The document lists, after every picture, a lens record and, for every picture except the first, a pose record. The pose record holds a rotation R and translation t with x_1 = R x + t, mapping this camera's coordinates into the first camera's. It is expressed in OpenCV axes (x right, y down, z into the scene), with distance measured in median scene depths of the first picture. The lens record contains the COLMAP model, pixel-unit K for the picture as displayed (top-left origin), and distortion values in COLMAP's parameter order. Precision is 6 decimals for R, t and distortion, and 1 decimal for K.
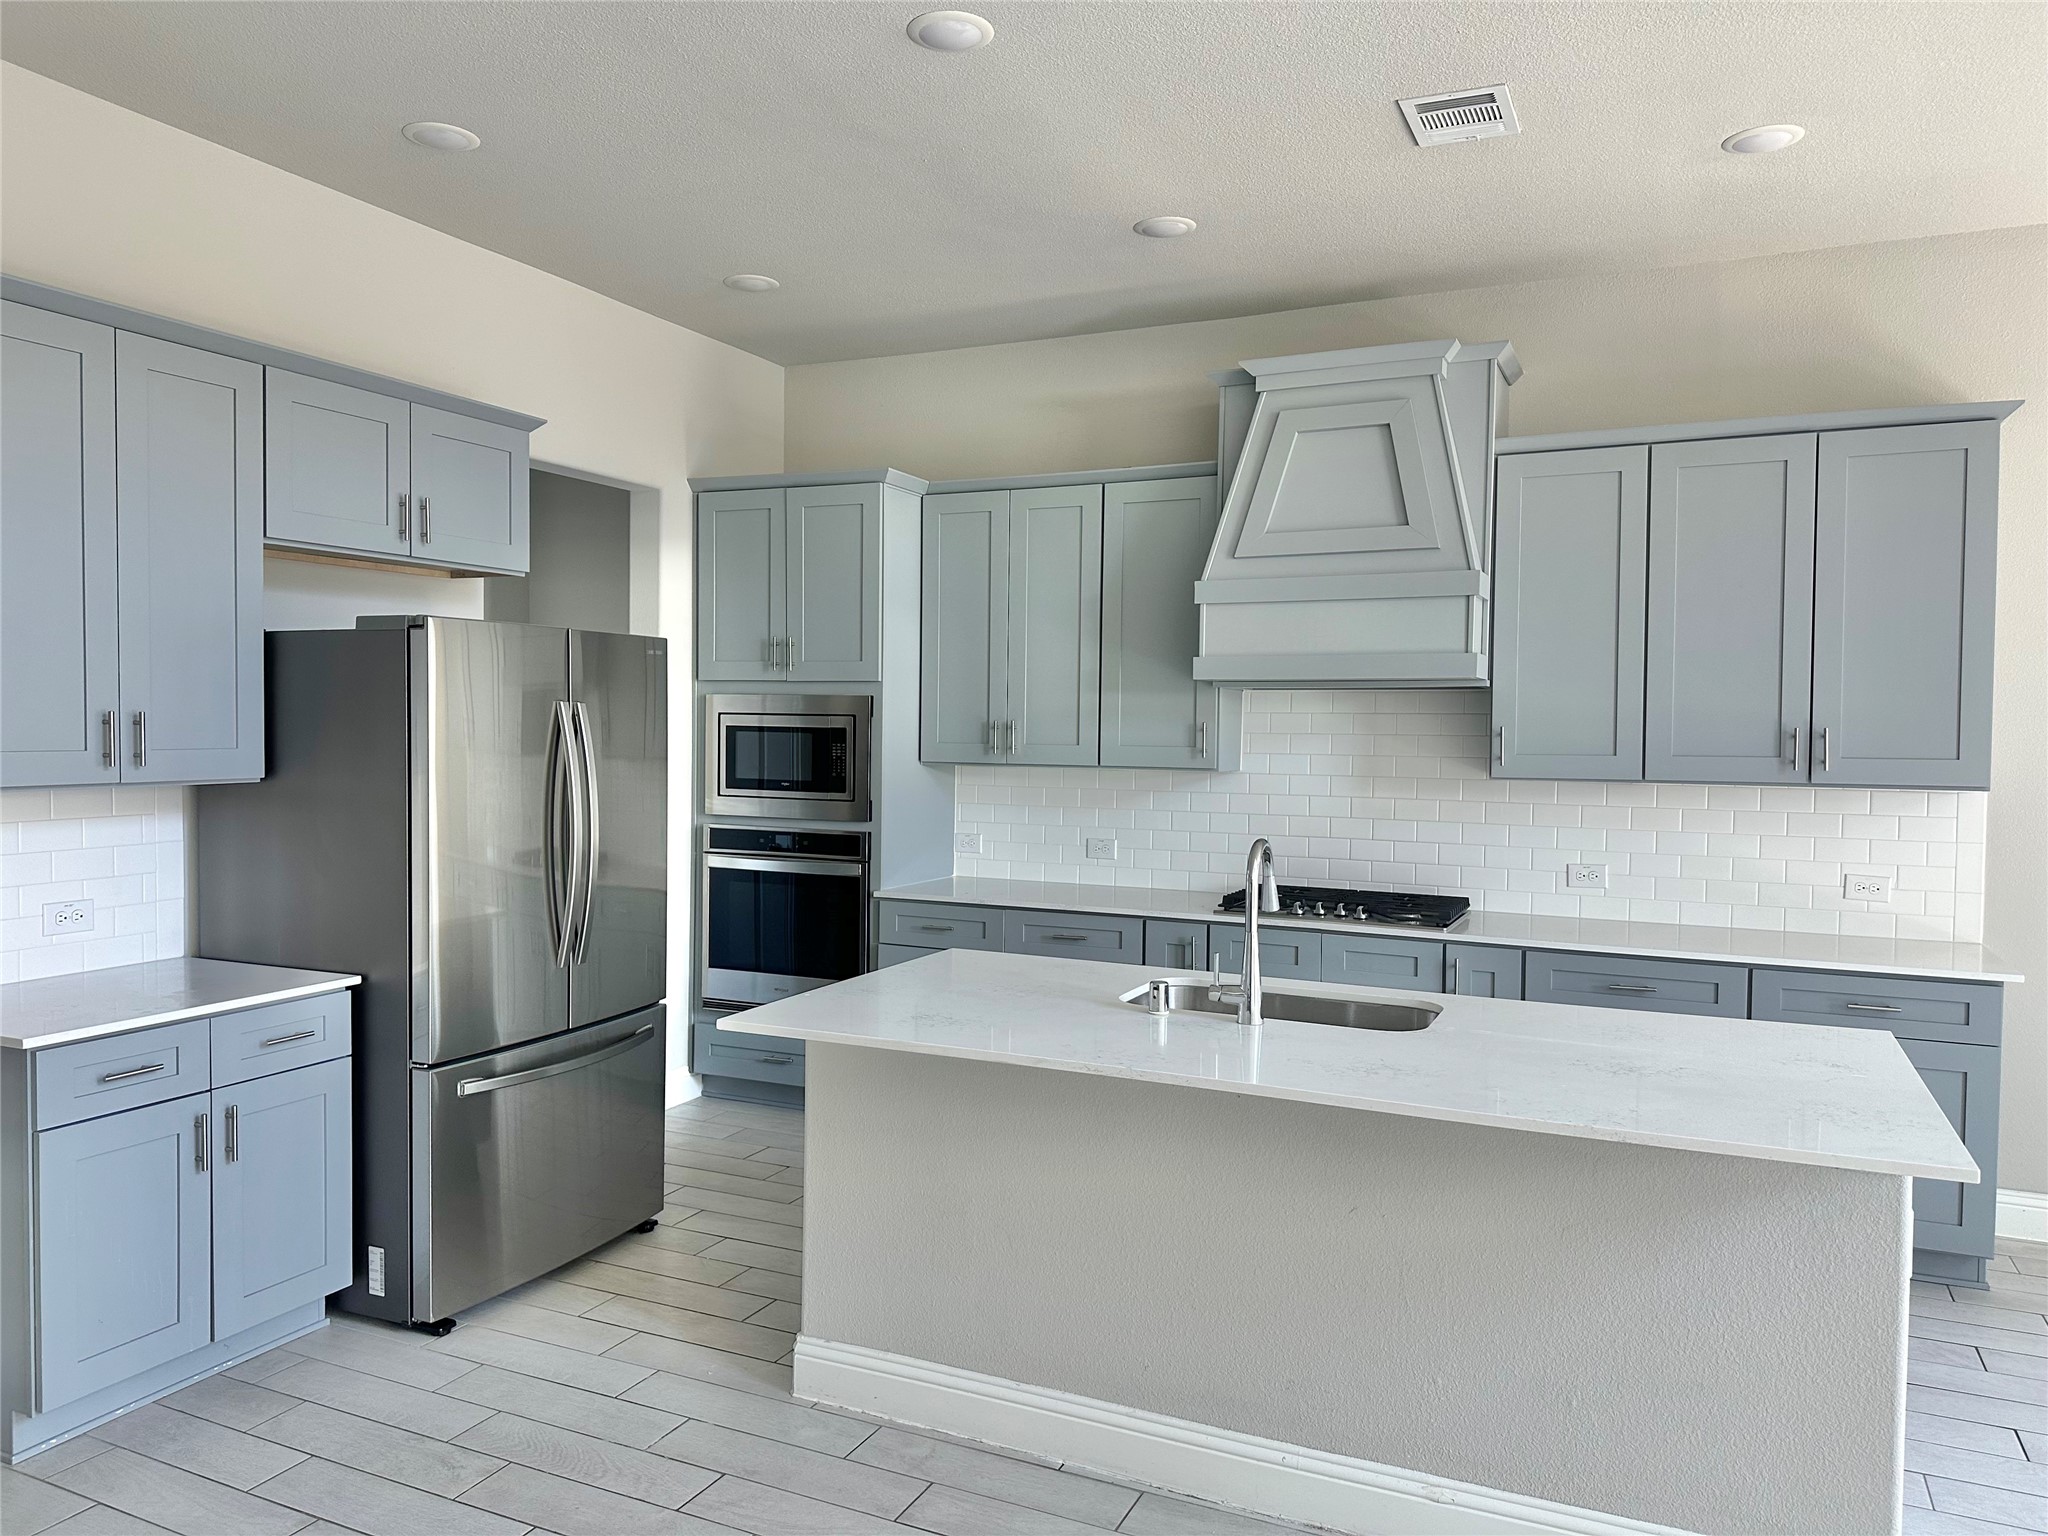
lens RADIAL K [[1430.3, 0, 1045.0], [0, 1430.3, 766.3], [0, 0, 1]] dist [0.048498, -0.055075]
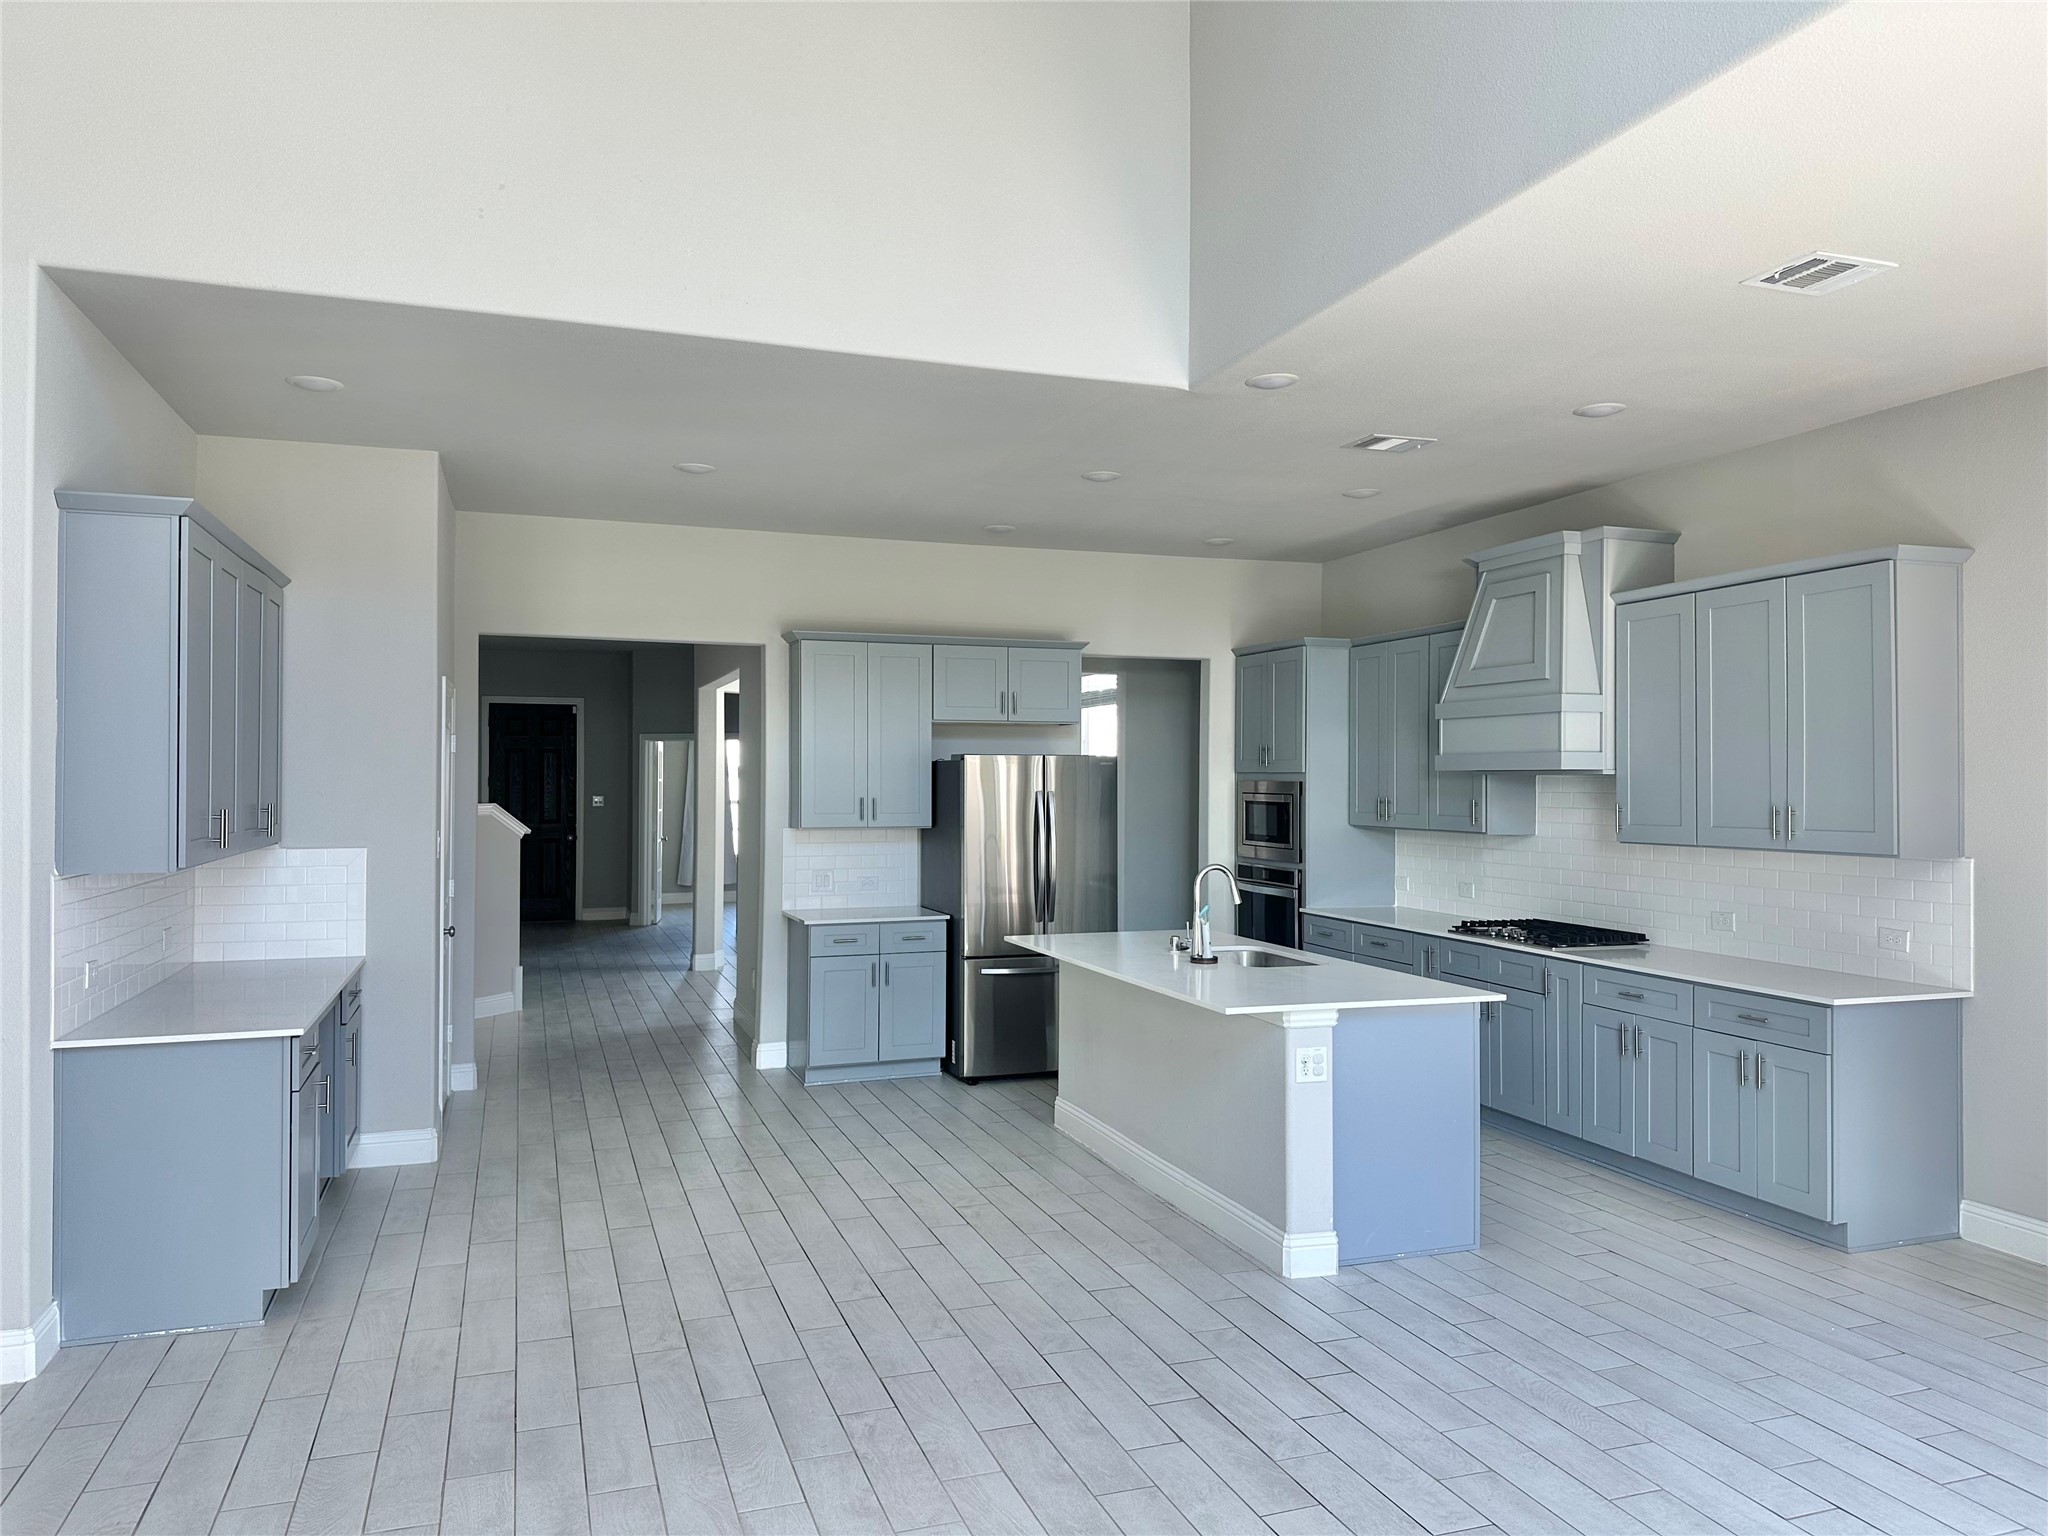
lens RADIAL K [[1430.3, 0, 1017.7], [0, 1430.3, 768.5], [0, 0, 1]] dist [0.048498, -0.055075]
pose [[0.691896, -0.015815, -0.721824, 0.868015], [-0.016466, 0.999154, -0.037674, -0.000351], [0.721809, 0.037951, 0.691050, -0.331400]]
